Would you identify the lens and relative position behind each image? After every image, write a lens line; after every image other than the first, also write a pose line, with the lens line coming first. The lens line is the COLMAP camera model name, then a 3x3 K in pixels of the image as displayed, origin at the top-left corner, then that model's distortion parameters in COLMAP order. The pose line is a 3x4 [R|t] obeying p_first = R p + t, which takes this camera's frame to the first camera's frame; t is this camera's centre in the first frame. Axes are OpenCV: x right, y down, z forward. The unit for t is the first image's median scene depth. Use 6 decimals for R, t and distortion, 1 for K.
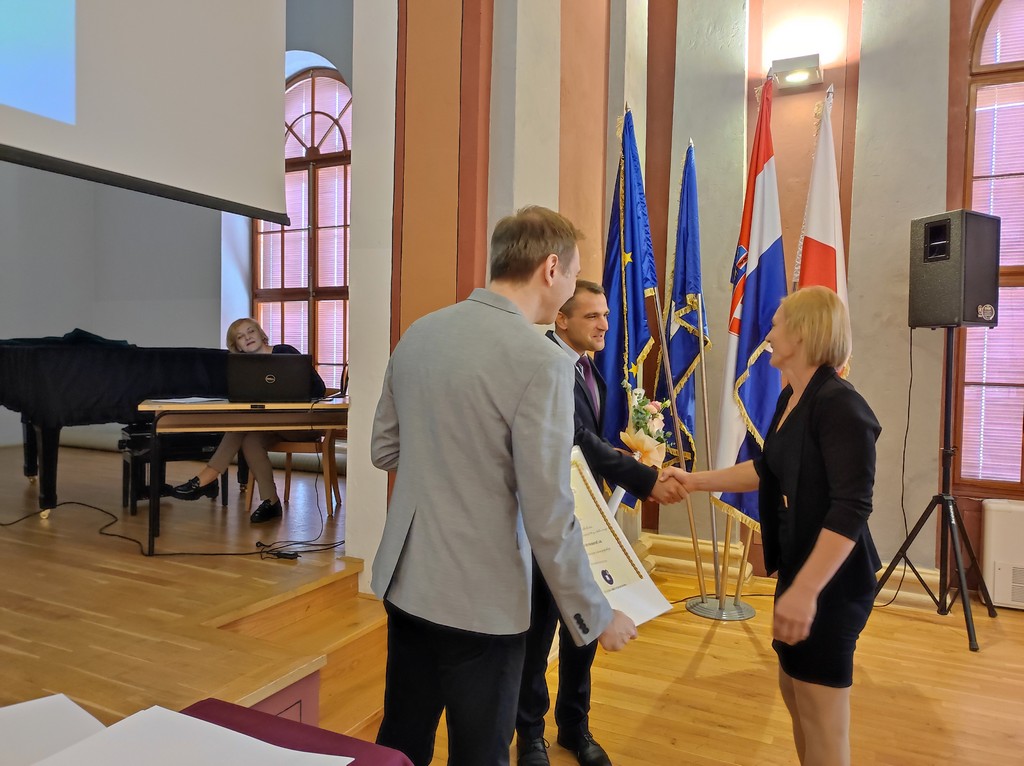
lens RADIAL K [[756.0, 0, 514.9], [0, 756.0, 384.7], [0, 0, 1]] dist [0.039414, -0.034267]
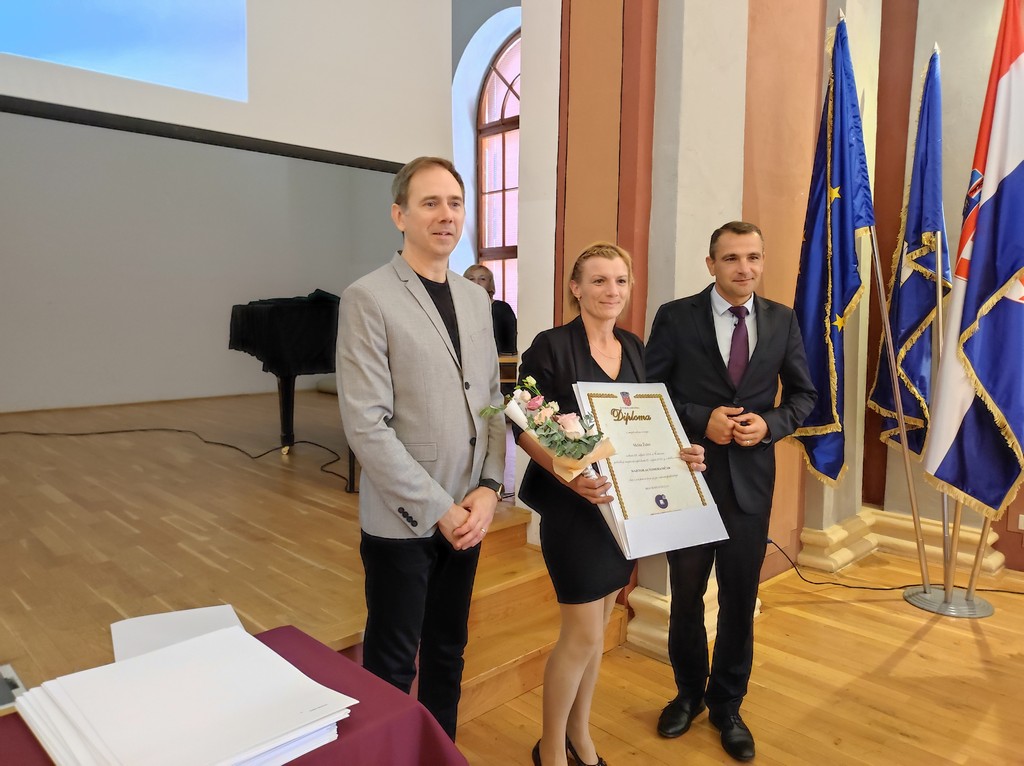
lens RADIAL K [[756.0, 0, 510.4], [0, 756.0, 385.2], [0, 0, 1]] dist [0.039414, -0.034267]
pose [[0.941093, 0.022443, -0.337401, 0.100962], [-0.002836, 0.998284, 0.058494, 0.002231], [0.338135, -0.054092, 0.939542, 0.042530]]
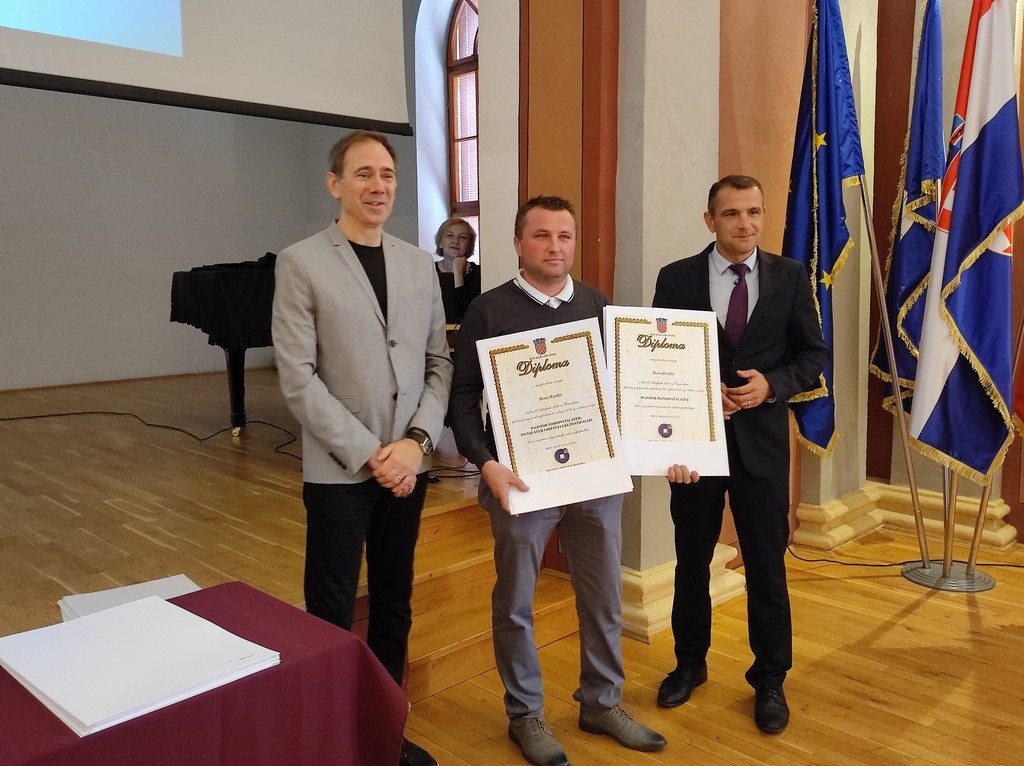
lens RADIAL K [[896.0, 0, 510.6], [0, 896.0, 384.1], [0, 0, 1]] dist [0.036100, -0.026665]
pose [[0.943379, 0.014137, -0.331416, 0.163450], [0.013903, 0.996529, 0.082082, 0.008197], [0.331426, -0.082042, 0.939907, -0.034330]]
